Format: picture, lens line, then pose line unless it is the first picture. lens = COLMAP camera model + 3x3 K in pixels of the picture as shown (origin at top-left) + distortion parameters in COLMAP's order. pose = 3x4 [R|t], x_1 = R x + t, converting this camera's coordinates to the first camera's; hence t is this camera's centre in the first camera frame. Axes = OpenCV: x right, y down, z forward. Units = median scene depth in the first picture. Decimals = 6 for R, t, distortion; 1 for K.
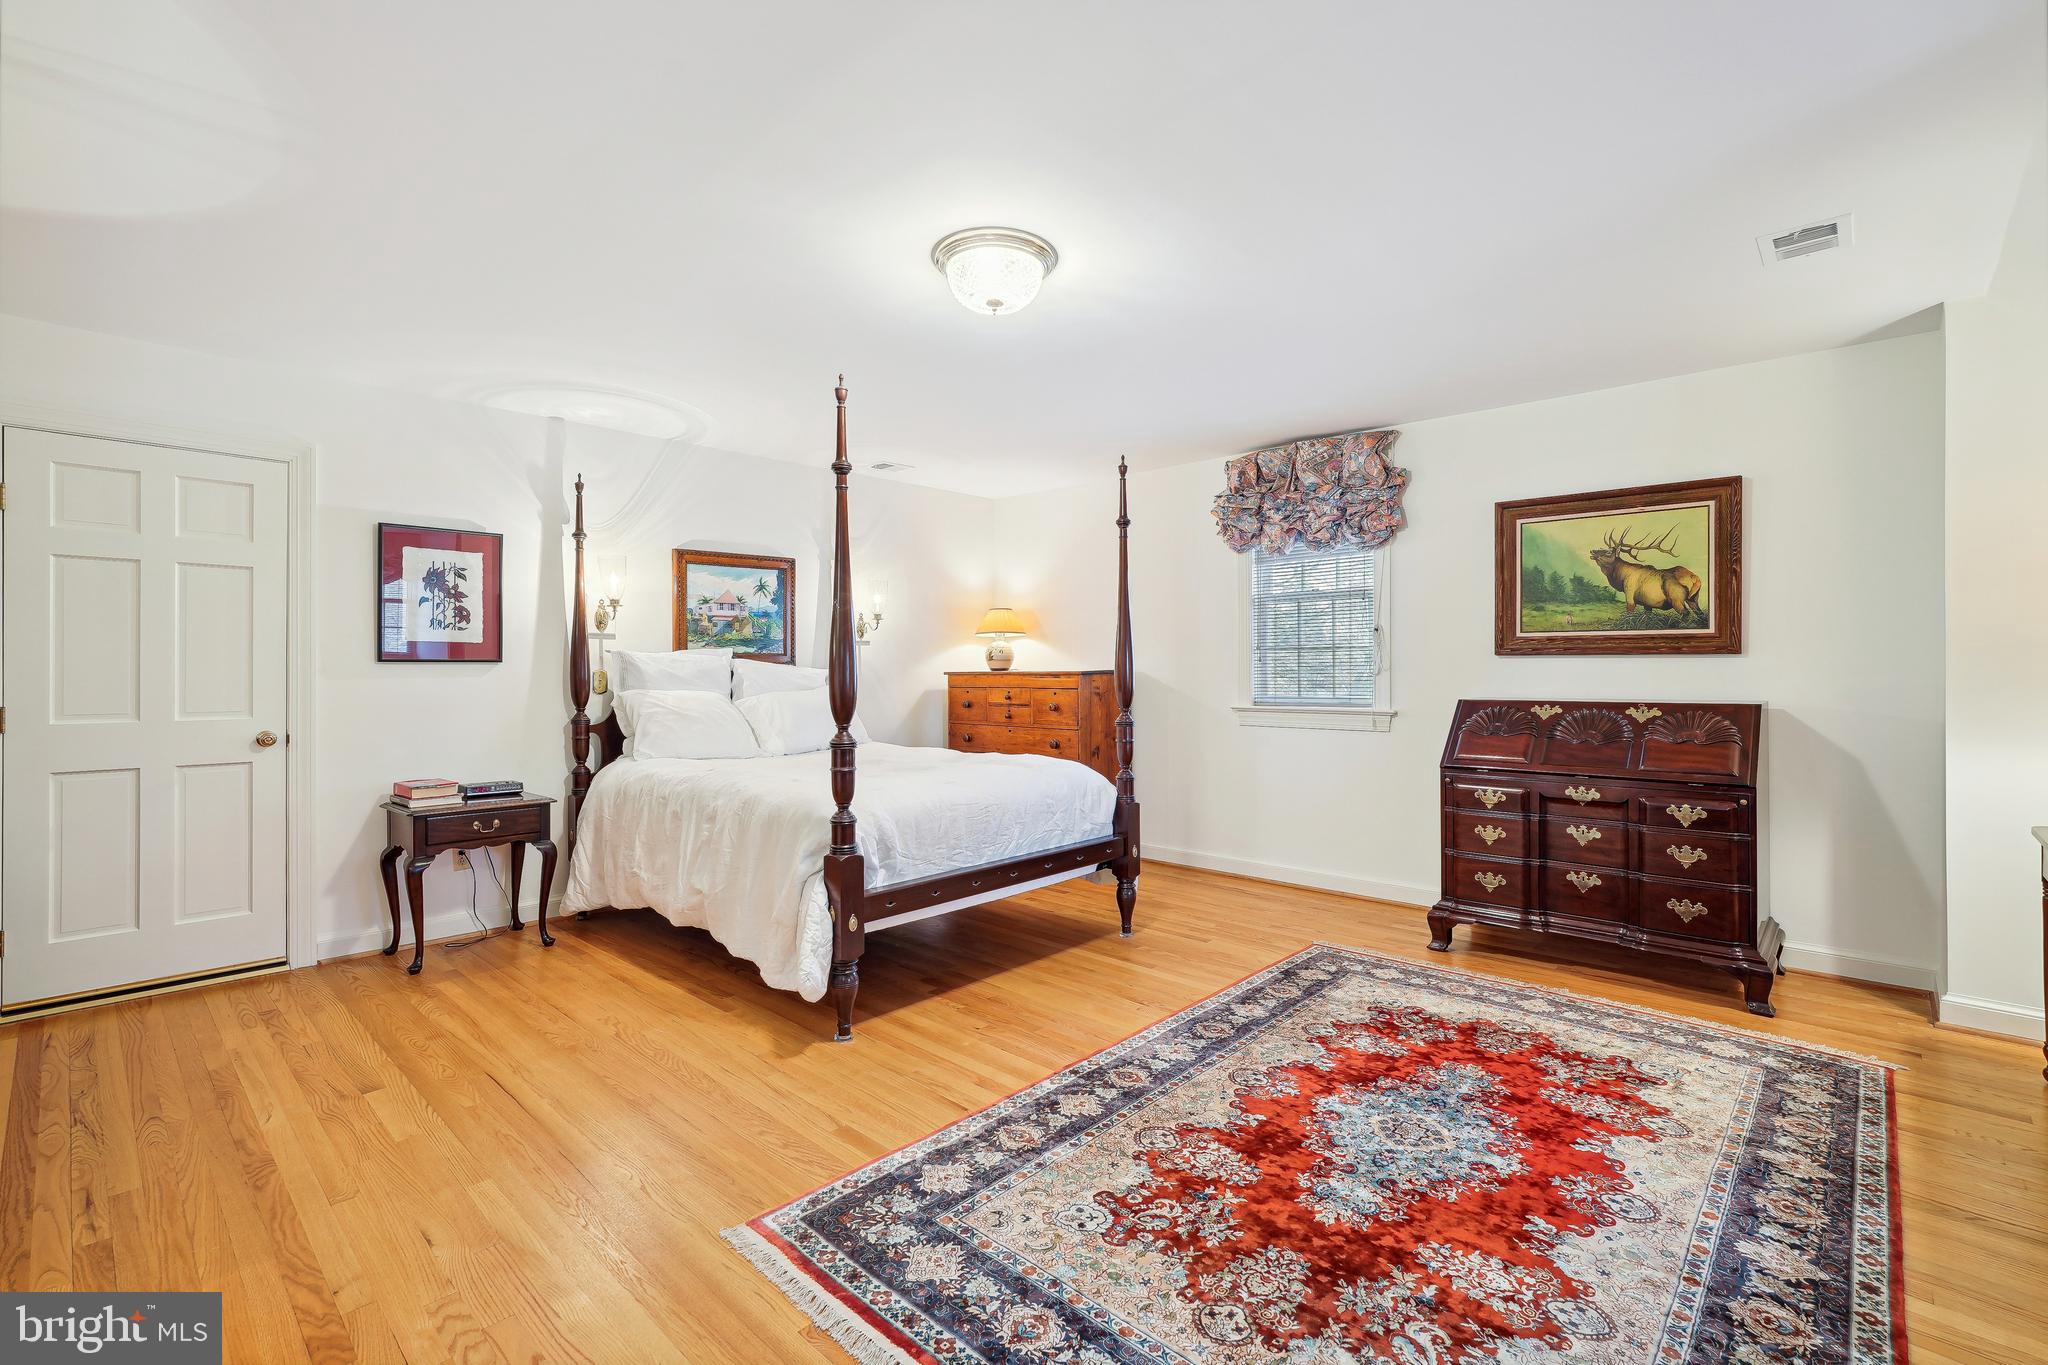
lens RADIAL K [[900.6, 0, 1024.9], [0, 900.6, 680.0], [0, 0, 1]] dist [-0.002760, -0.000080]
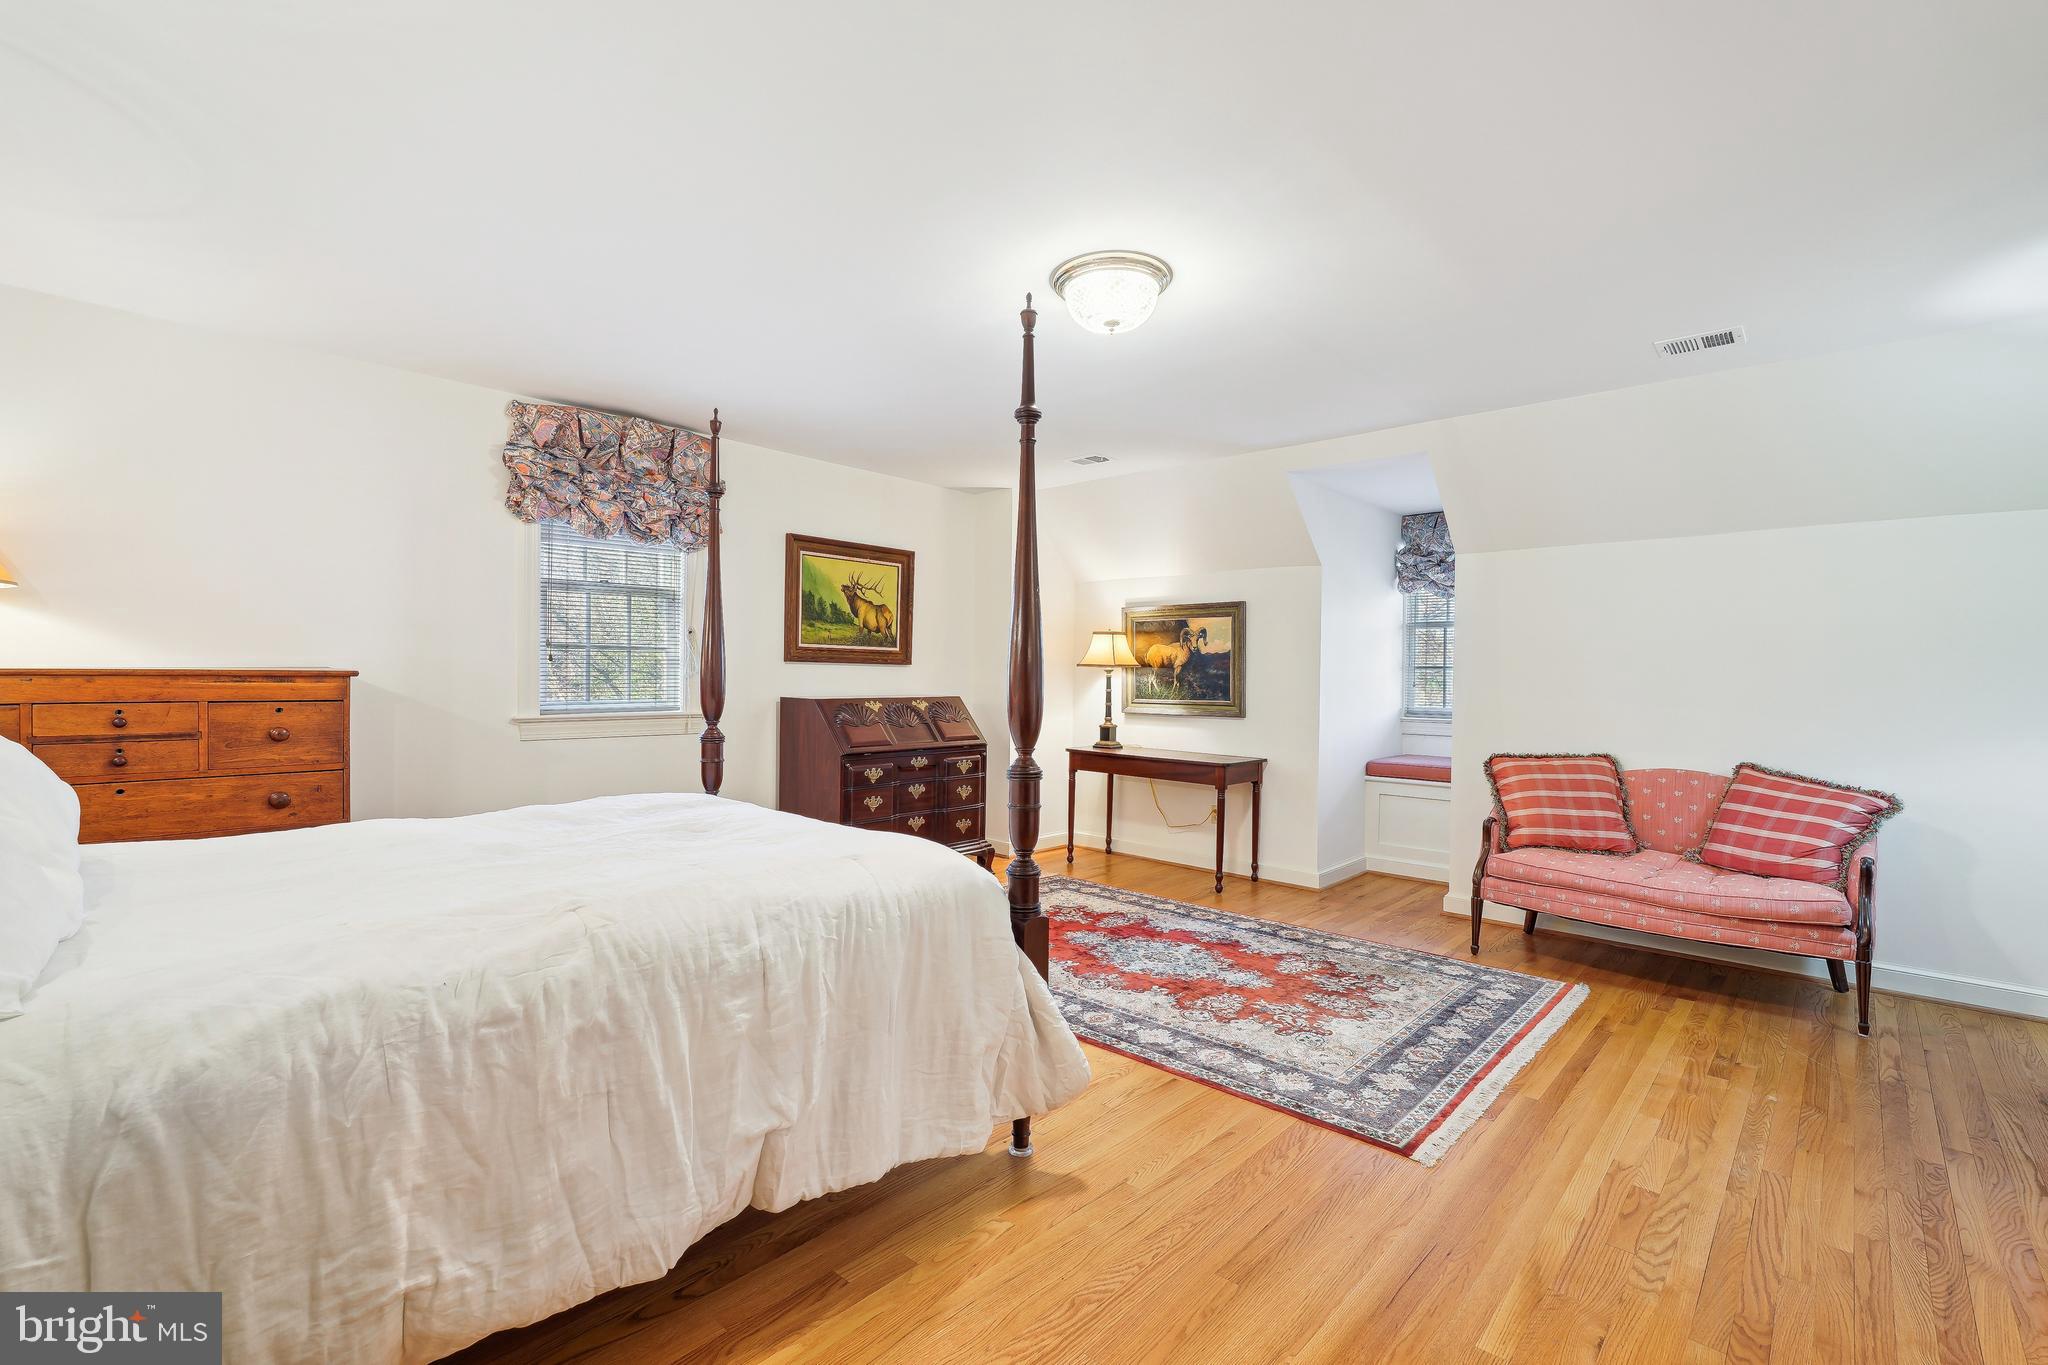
lens RADIAL K [[909.7, 0, 1030.1], [0, 909.7, 677.5], [0, 0, 1]] dist [-0.003618, 0.000523]
pose [[-0.011224, -0.002097, 0.999935, -0.790681], [-0.000425, 0.999998, 0.002092, -0.010134], [-0.999937, -0.000401, -0.011225, 0.803691]]
